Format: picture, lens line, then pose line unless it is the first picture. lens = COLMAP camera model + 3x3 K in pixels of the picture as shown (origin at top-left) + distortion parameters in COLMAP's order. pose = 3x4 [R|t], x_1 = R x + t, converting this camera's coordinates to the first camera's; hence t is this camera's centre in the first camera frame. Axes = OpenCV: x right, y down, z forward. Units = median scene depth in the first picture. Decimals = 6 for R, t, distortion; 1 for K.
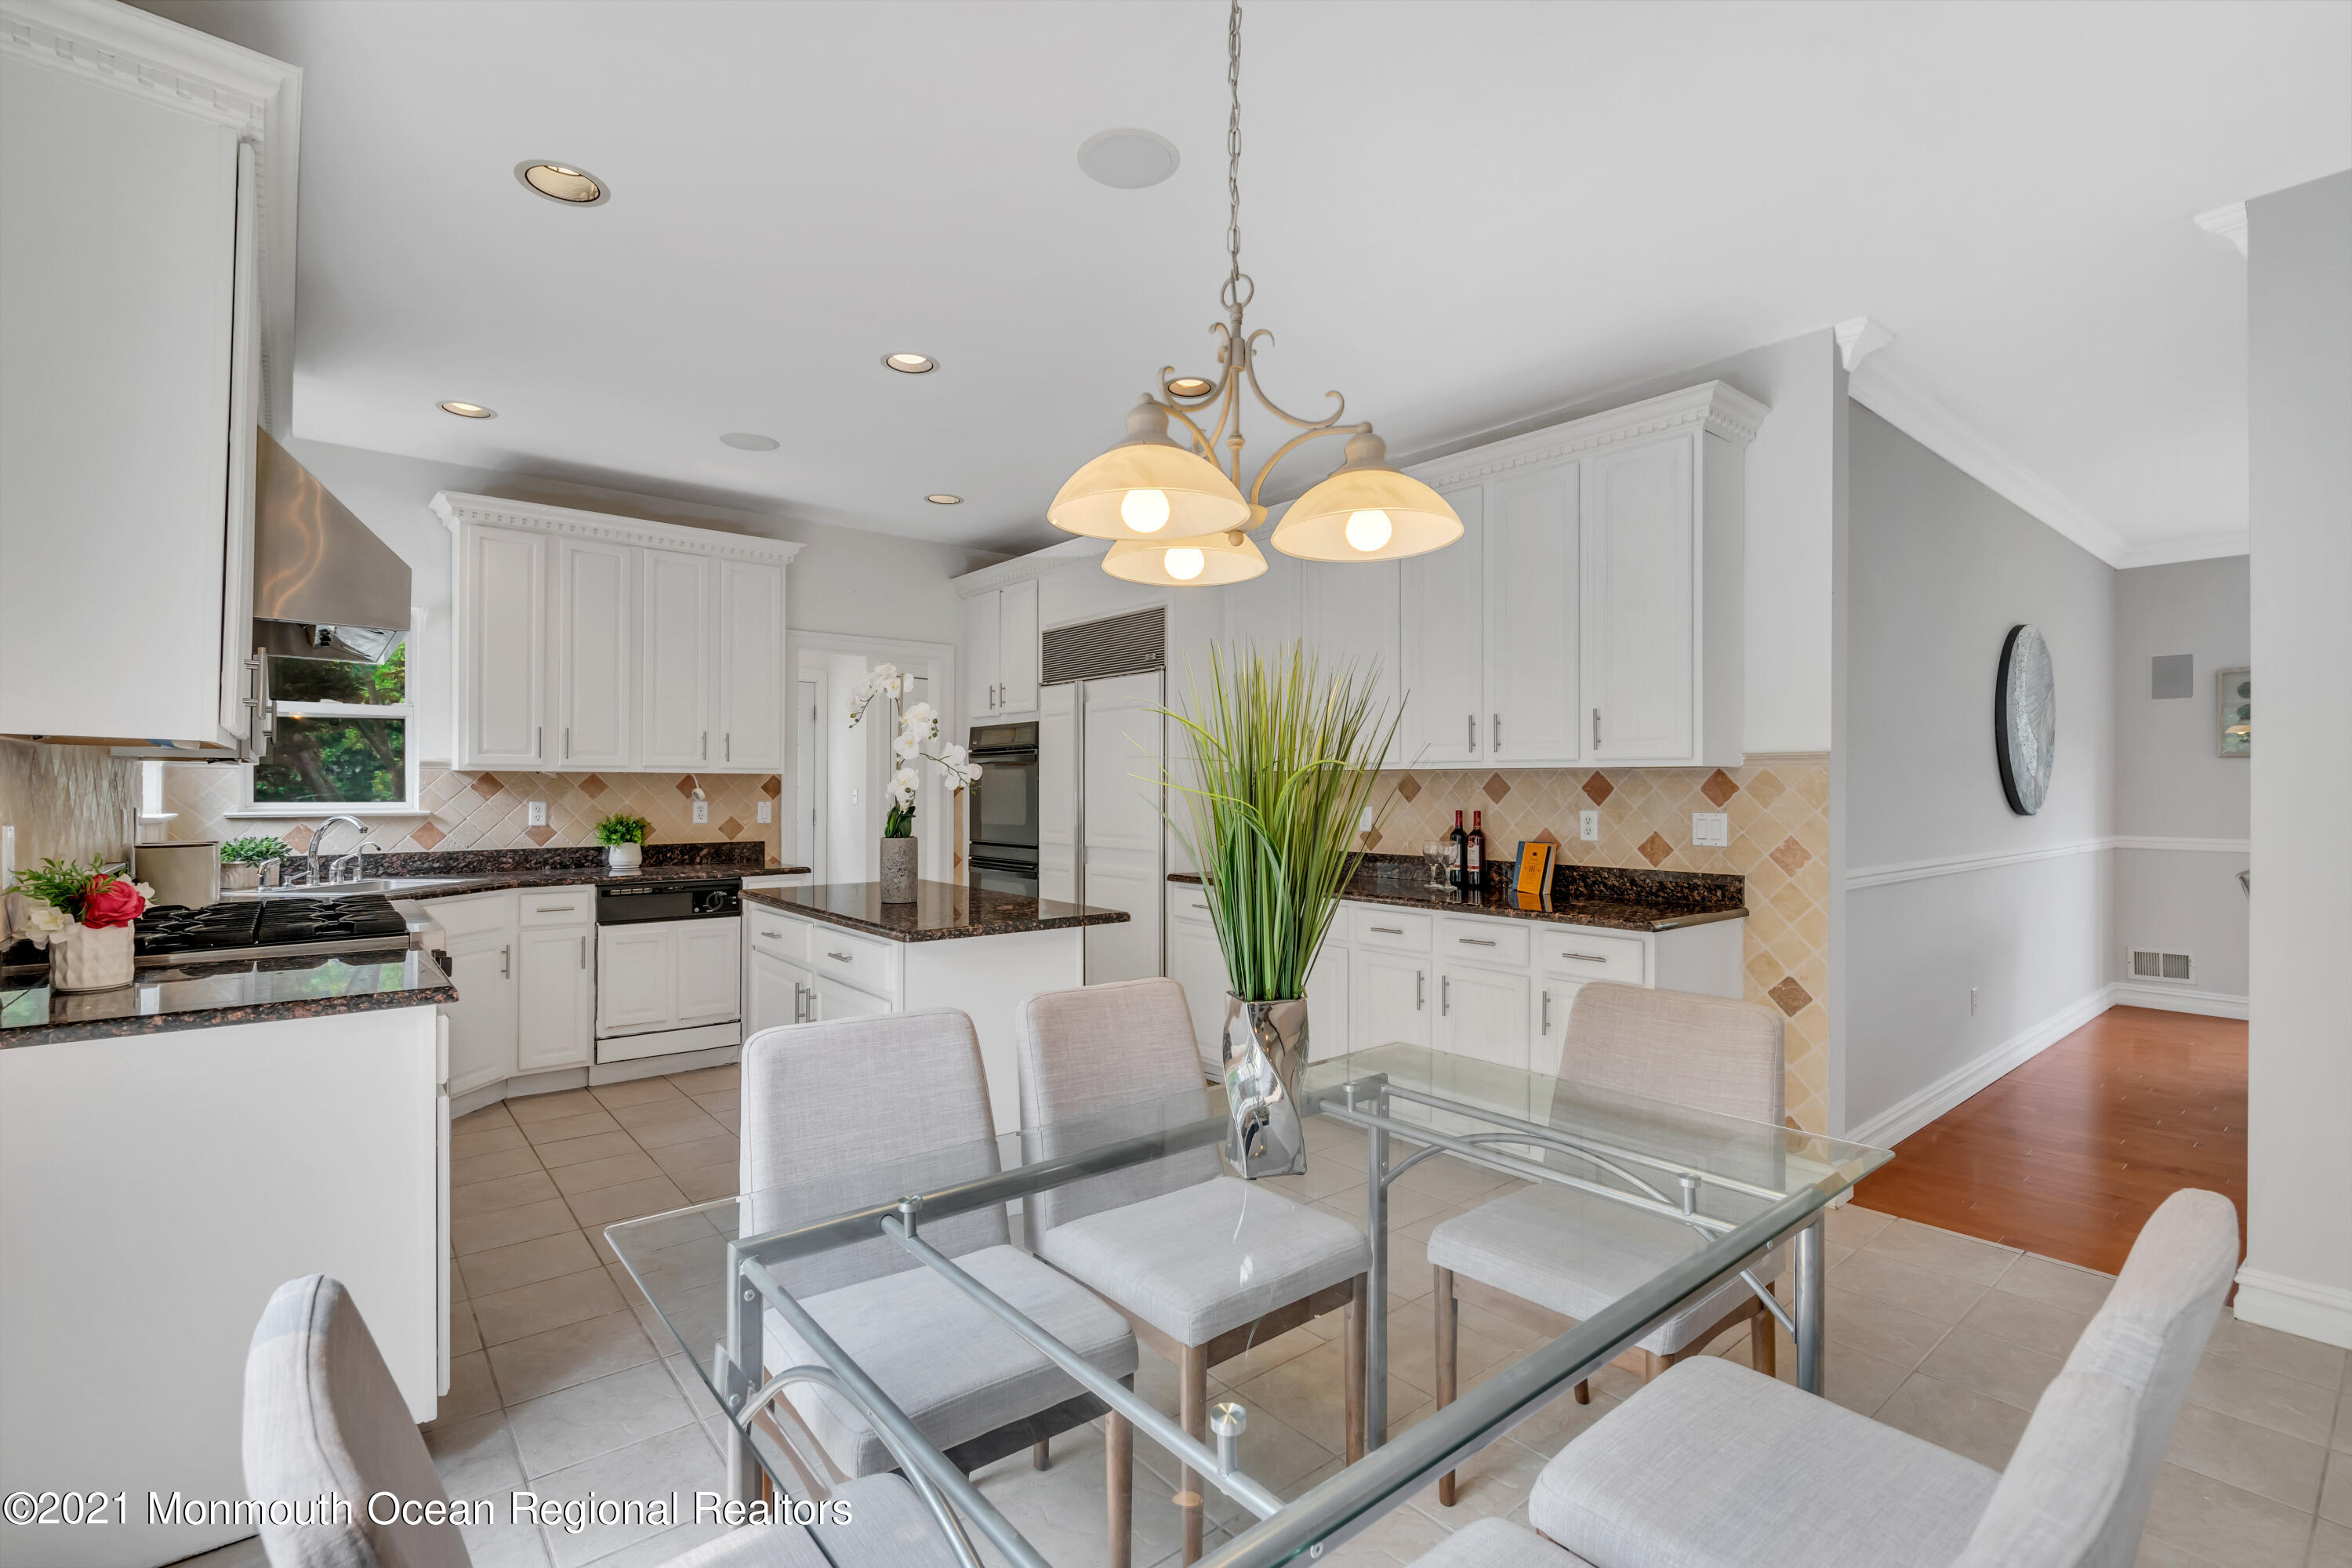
lens RADIAL K [[1048.5, 0, 1179.8], [0, 1048.5, 789.3], [0, 0, 1]] dist [0.001292, 0.000115]
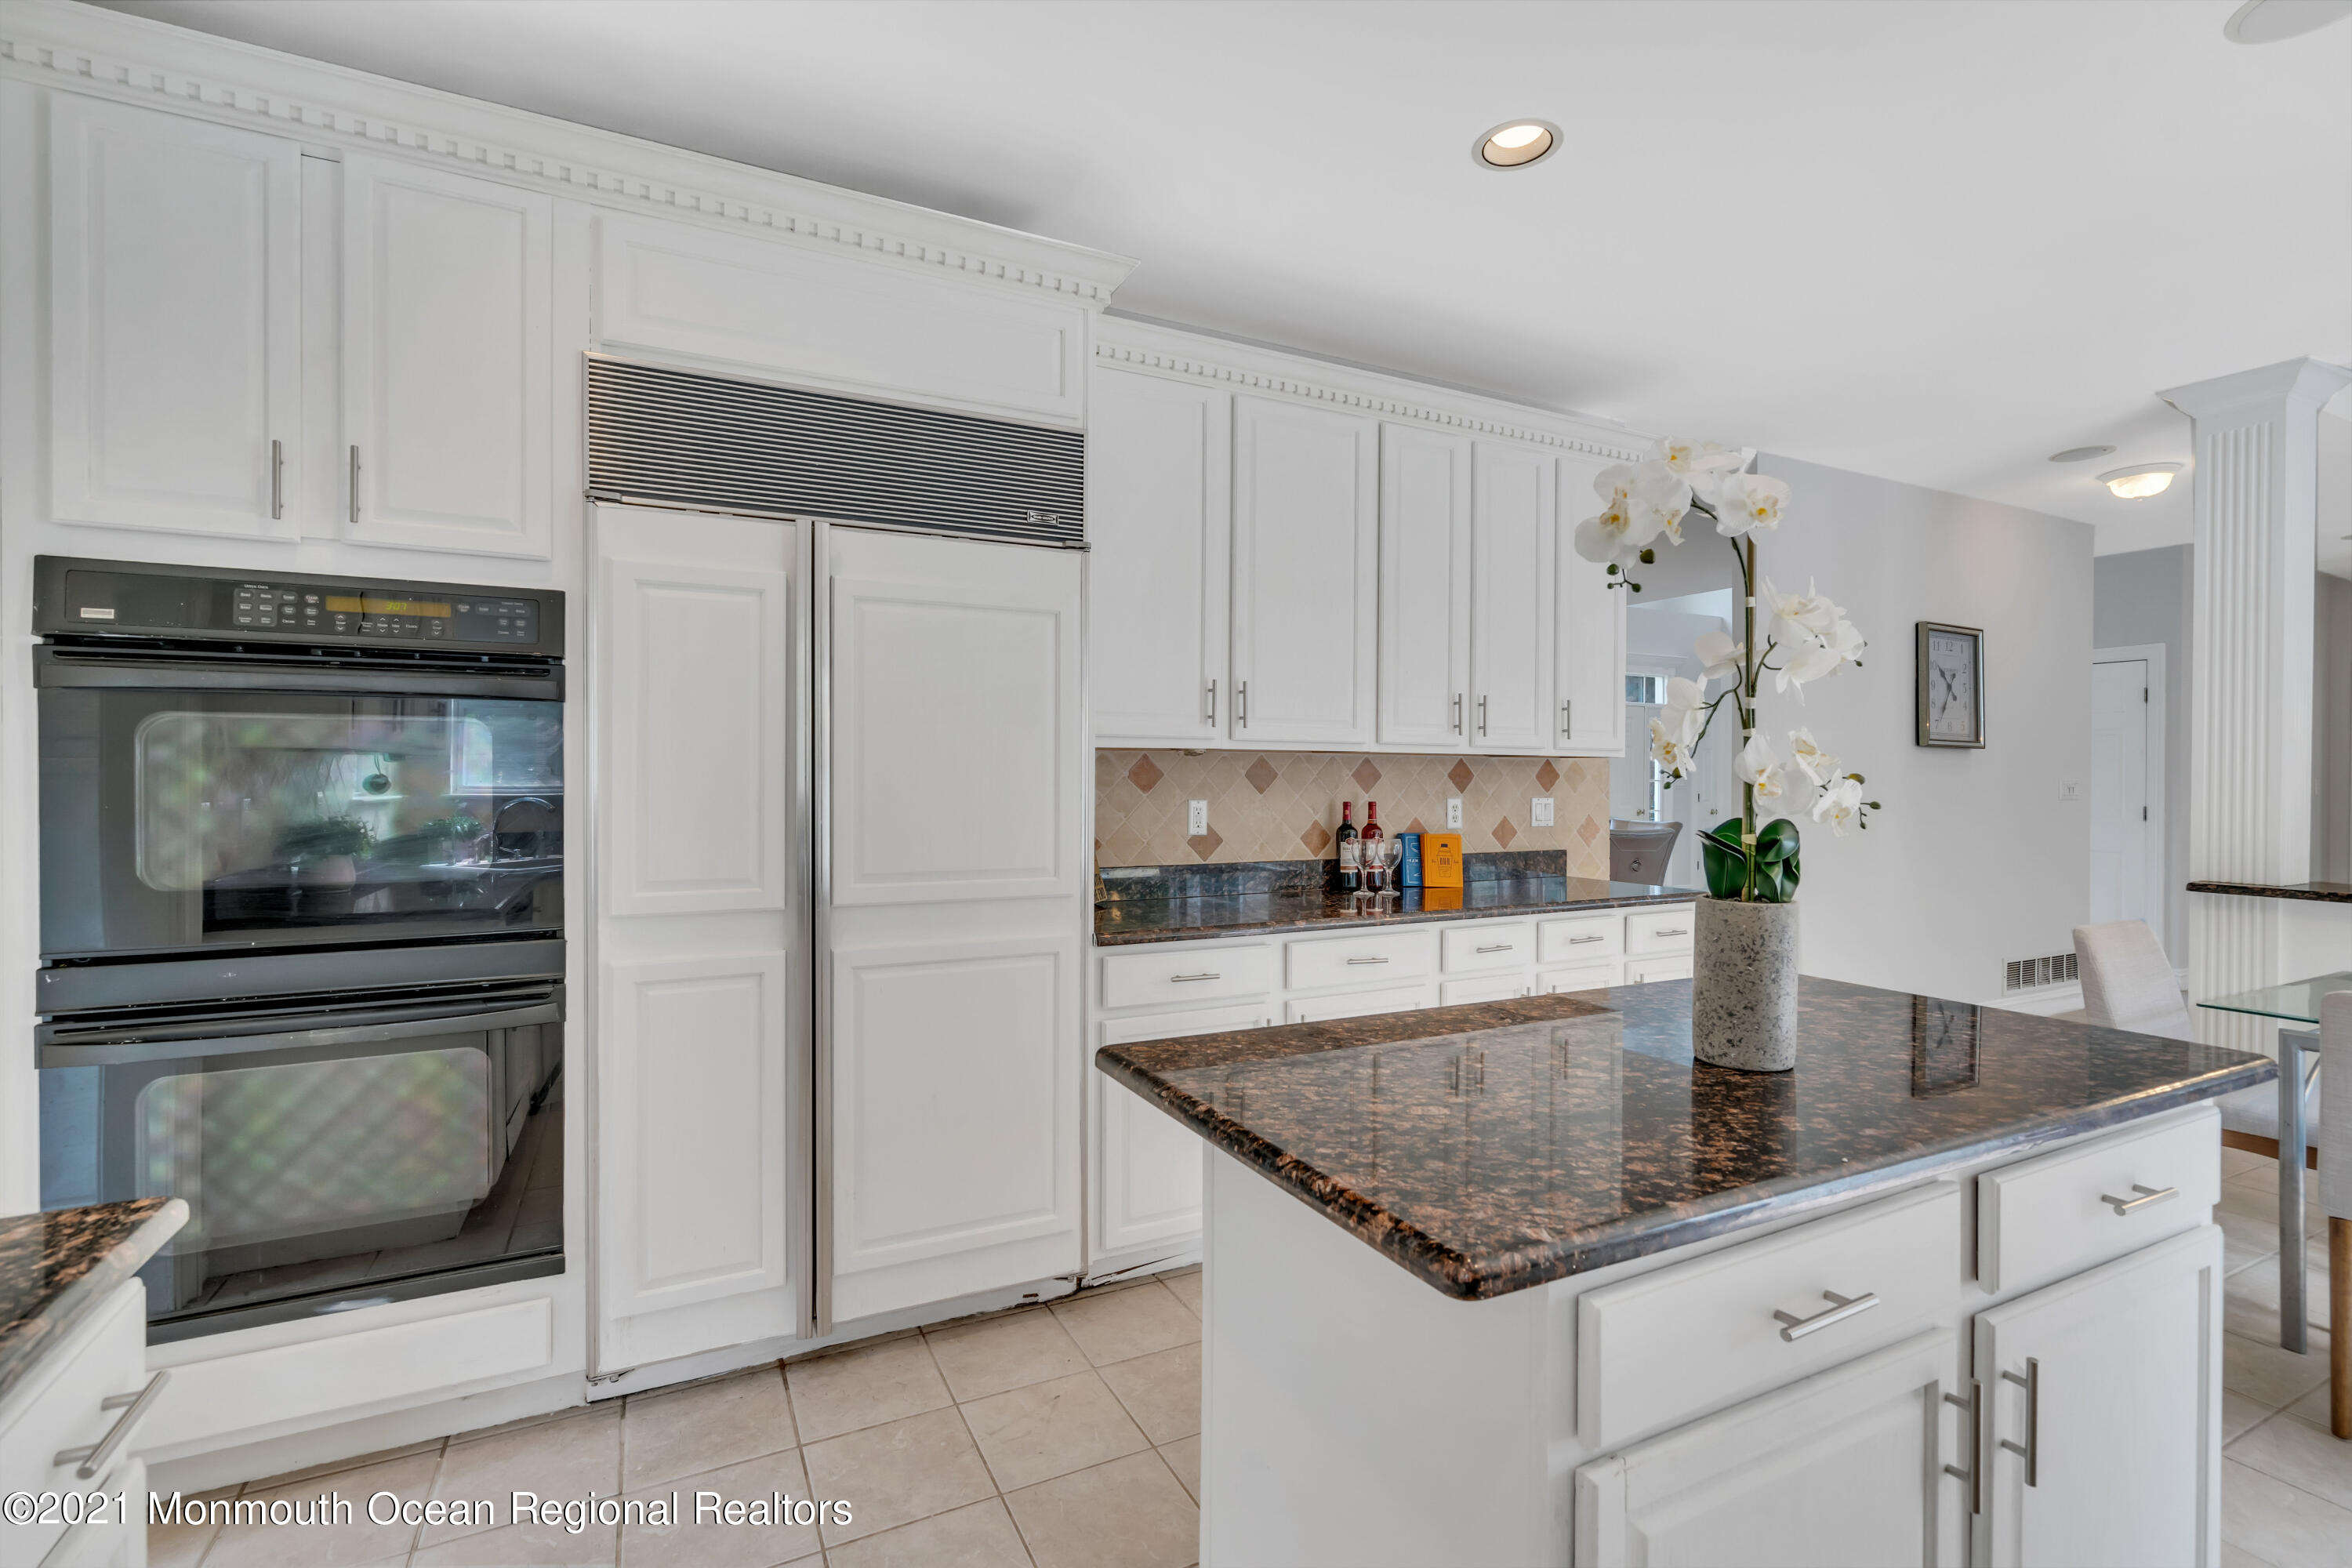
lens RADIAL K [[1060.0, 0, 1176.0], [0, 1060.0, 784.0], [0, 0, 1]] dist [-0.006896, 0.004571]
pose [[0.240401, -0.006451, 0.970652, -0.518360], [-0.000023, 0.999978, 0.006651, 0.000364], [-0.970674, -0.001621, 0.240396, 0.818364]]
